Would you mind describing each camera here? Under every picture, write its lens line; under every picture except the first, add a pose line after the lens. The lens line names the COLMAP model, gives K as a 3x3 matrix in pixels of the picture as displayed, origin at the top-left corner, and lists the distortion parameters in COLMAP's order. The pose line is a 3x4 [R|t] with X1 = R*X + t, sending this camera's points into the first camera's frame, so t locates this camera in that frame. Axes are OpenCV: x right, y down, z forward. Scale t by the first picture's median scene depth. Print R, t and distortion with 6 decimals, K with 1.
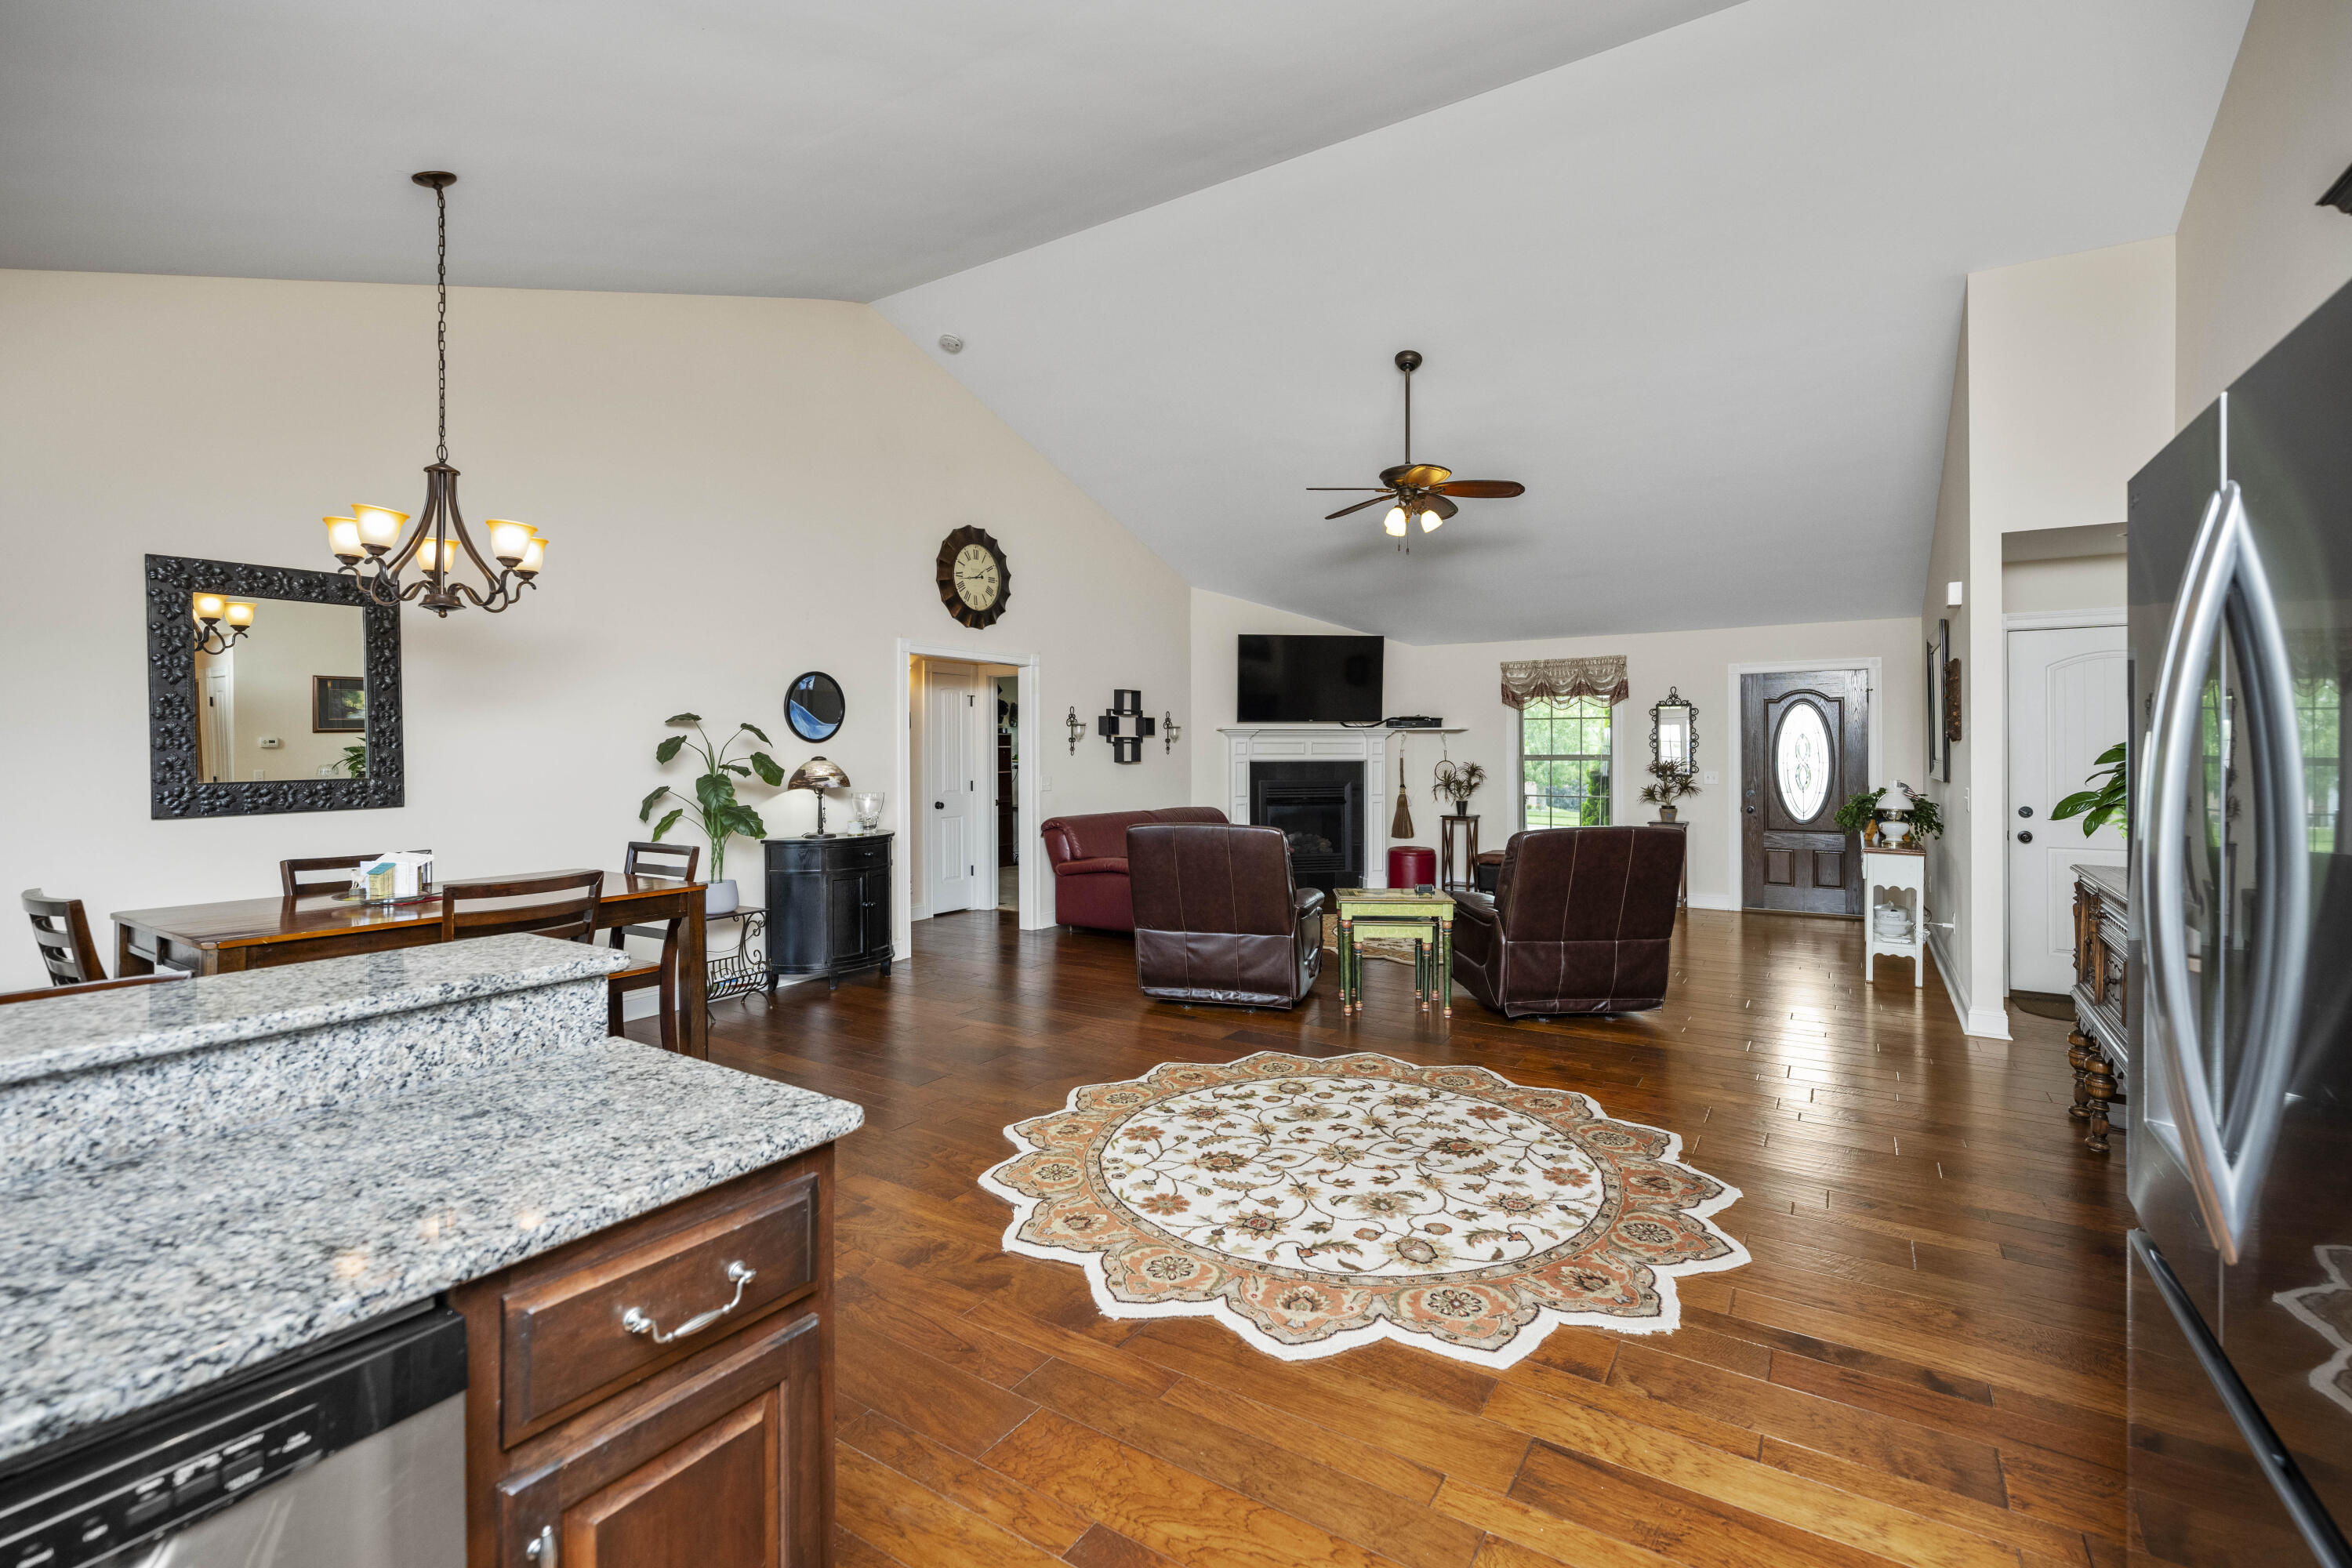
lens RADIAL K [[1016.0, 0, 1185.1], [0, 1016.0, 738.3], [0, 0, 1]] dist [0.000038, 0.000050]
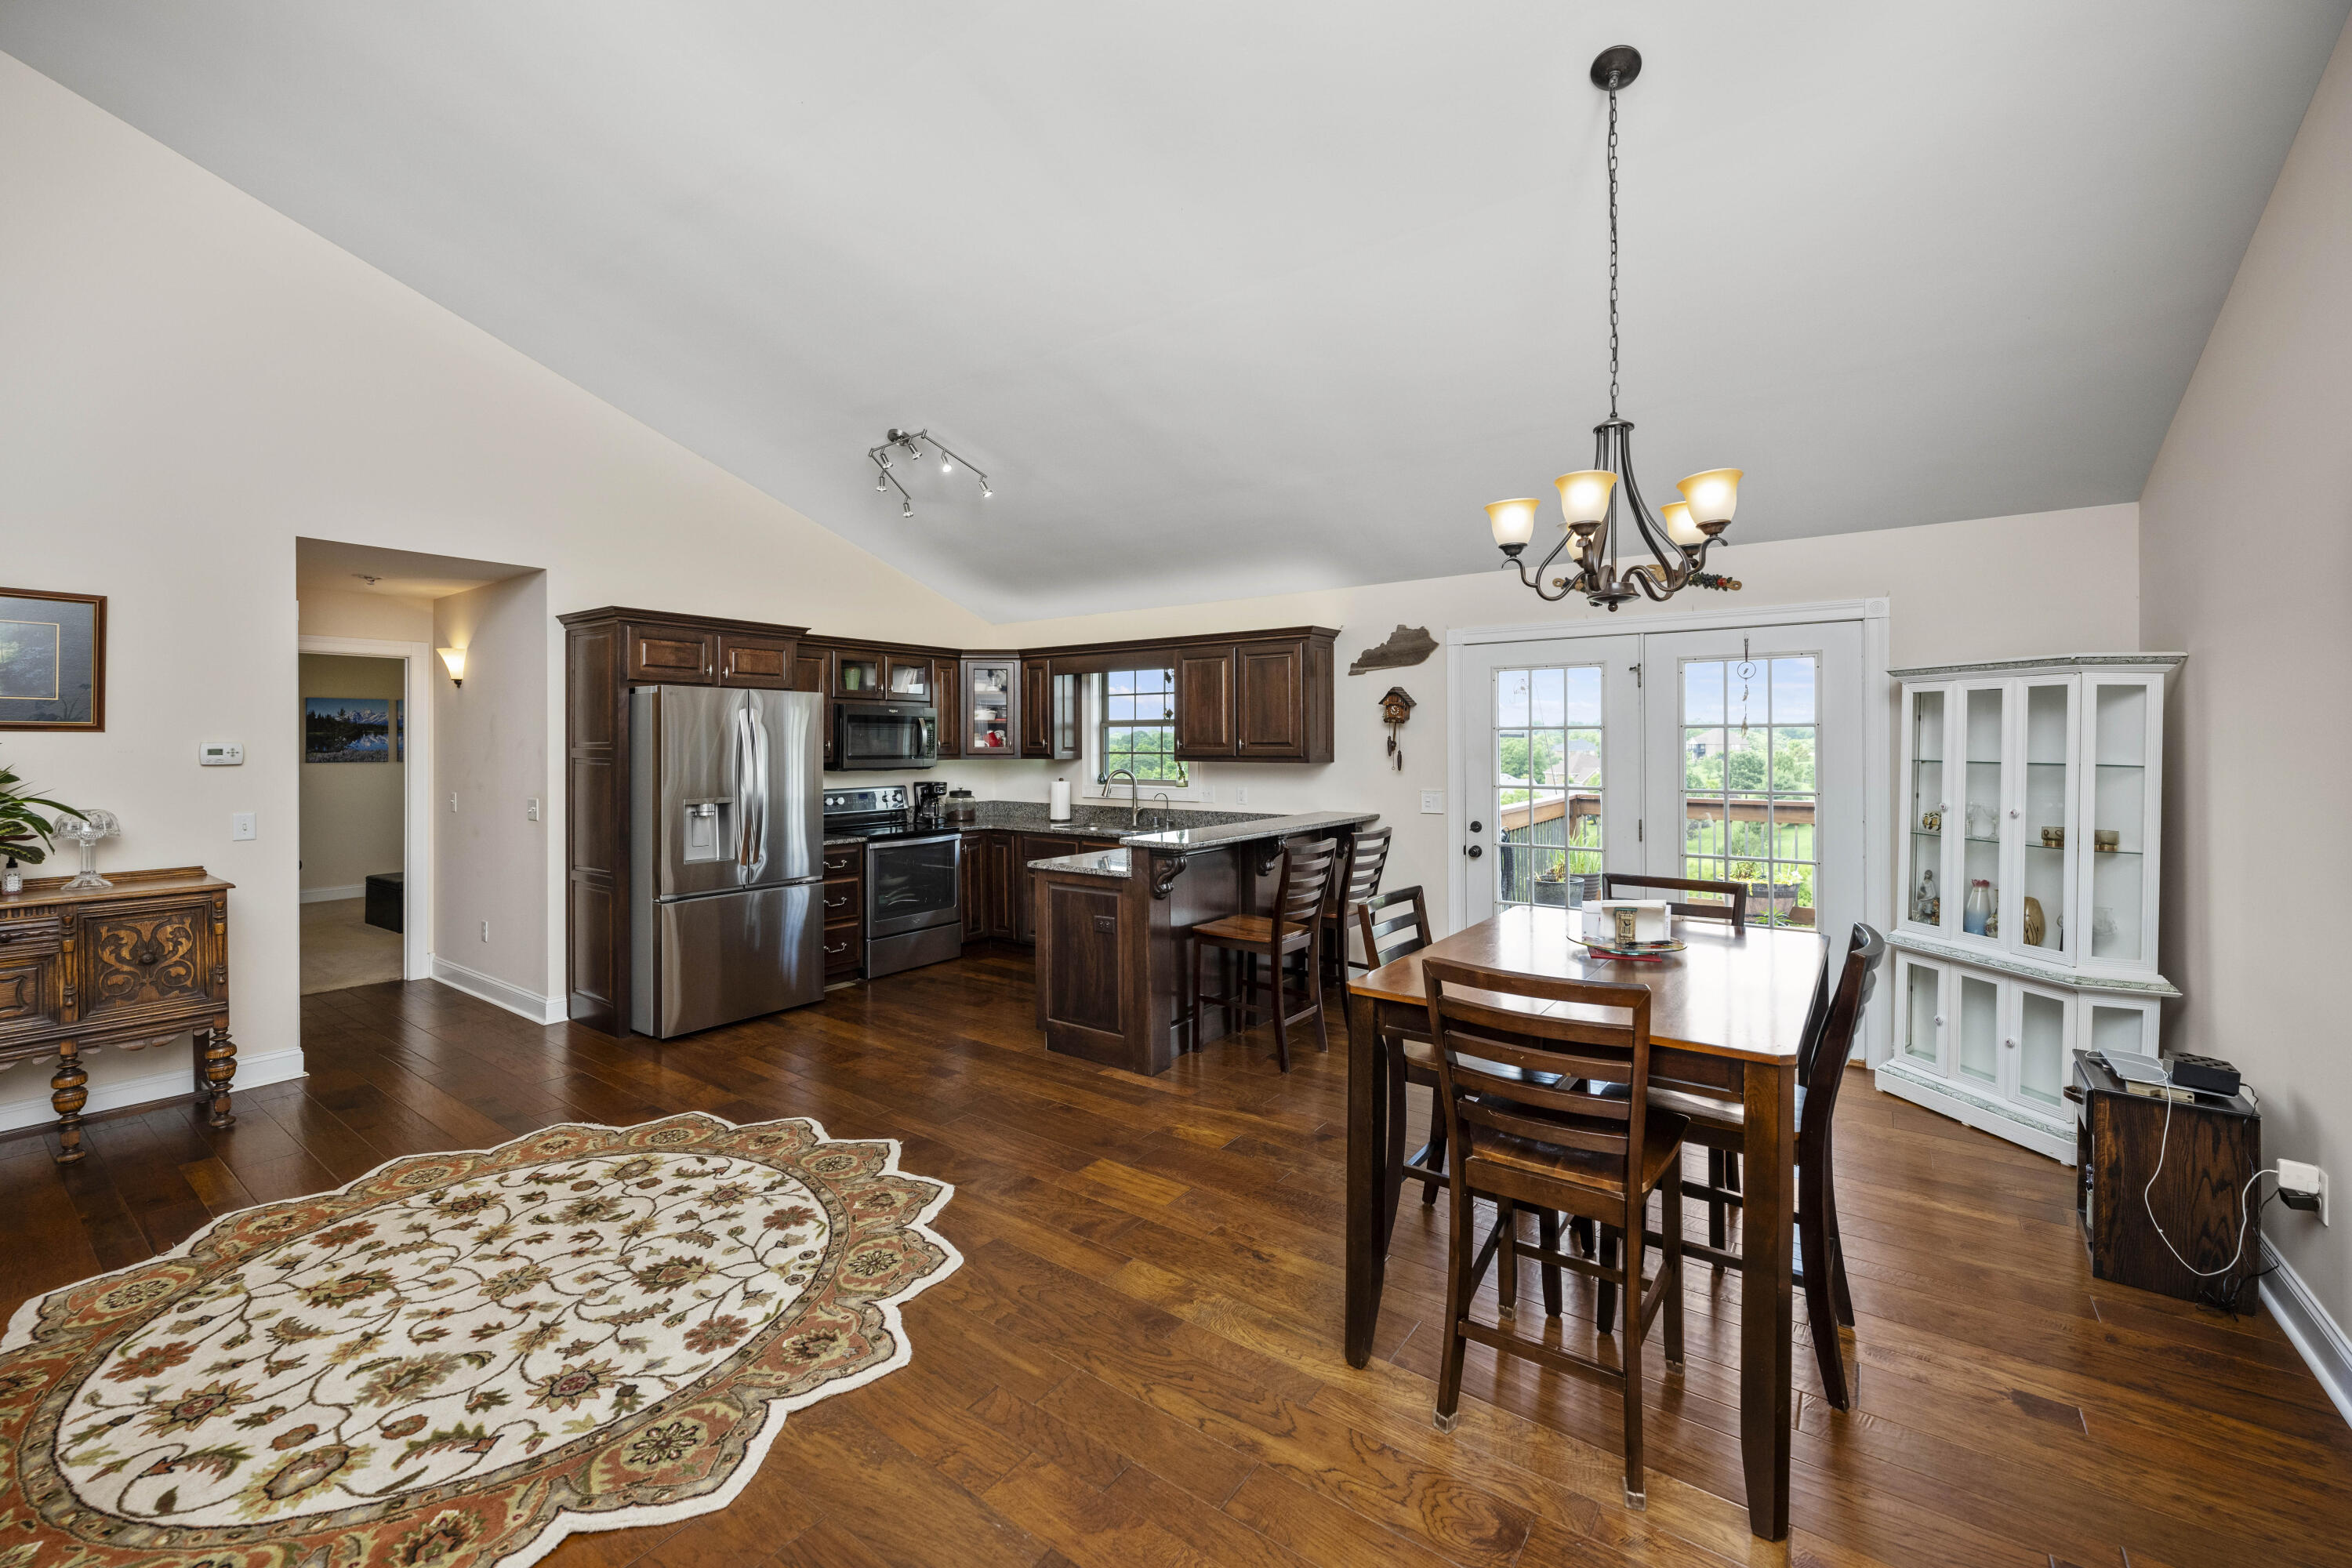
lens RADIAL K [[958.1, 0, 1175.6], [0, 958.1, 748.4], [0, 0, 1]] dist [-0.000428, -0.000079]
pose [[-0.997879, 0.001677, 0.065080, -0.382726], [0.001527, 0.999996, -0.002356, -0.010150], [-0.065084, -0.002252, -0.997877, 1.571594]]
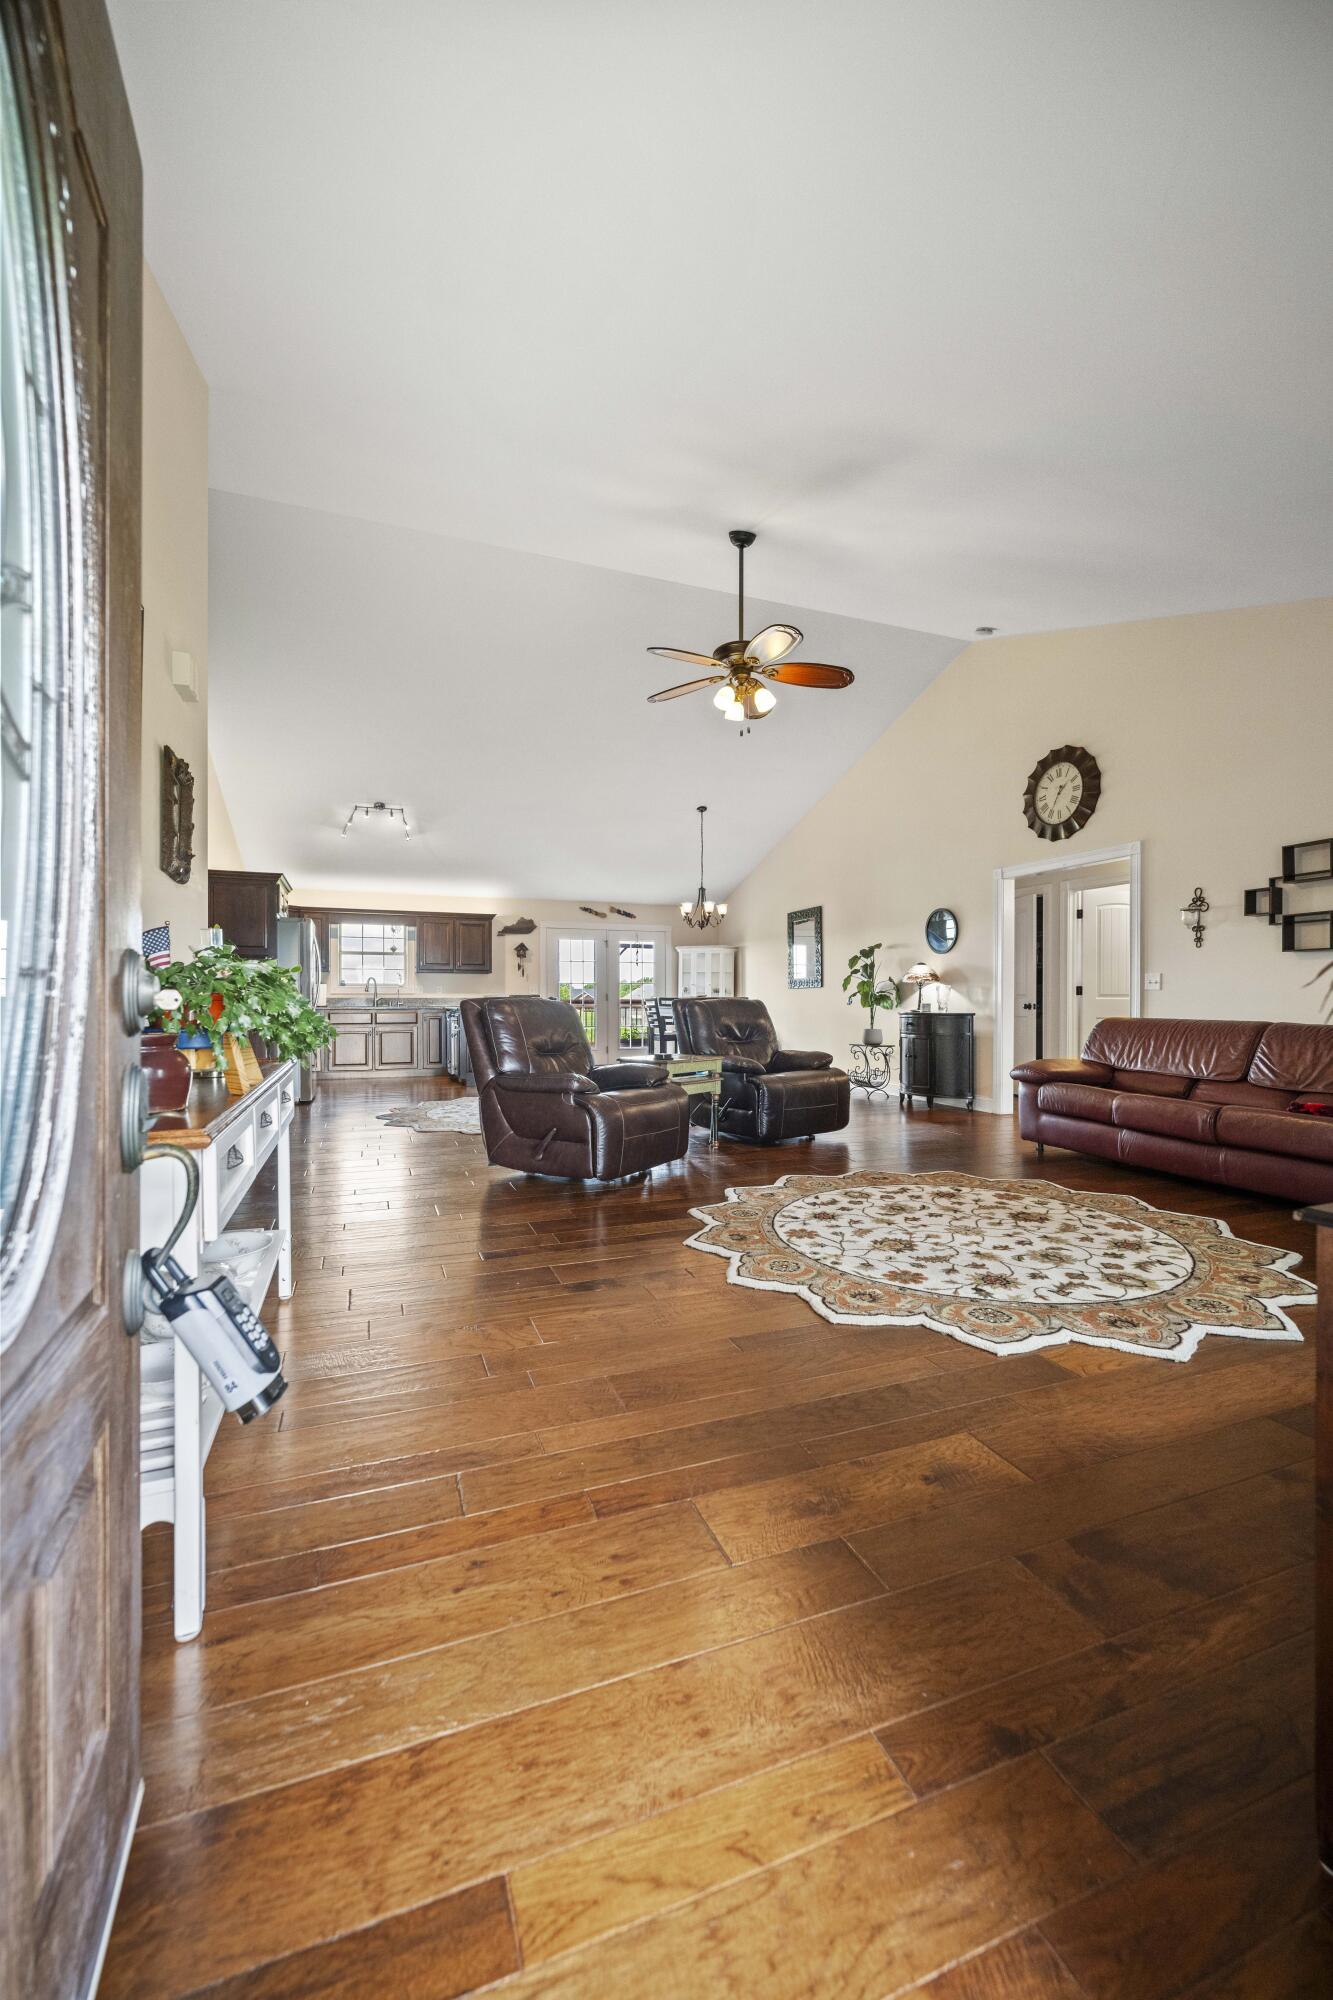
lens RADIAL K [[804.9, 0, 695.5], [0, 804.9, 996.5], [0, 0, 1]] dist [0.000057, 0.000070]
pose [[-0.571361, -0.002846, -0.820694, 1.459413], [0.010159, 0.999893, -0.010541, 0.132368], [0.820636, -0.014360, -0.571271, 2.326796]]
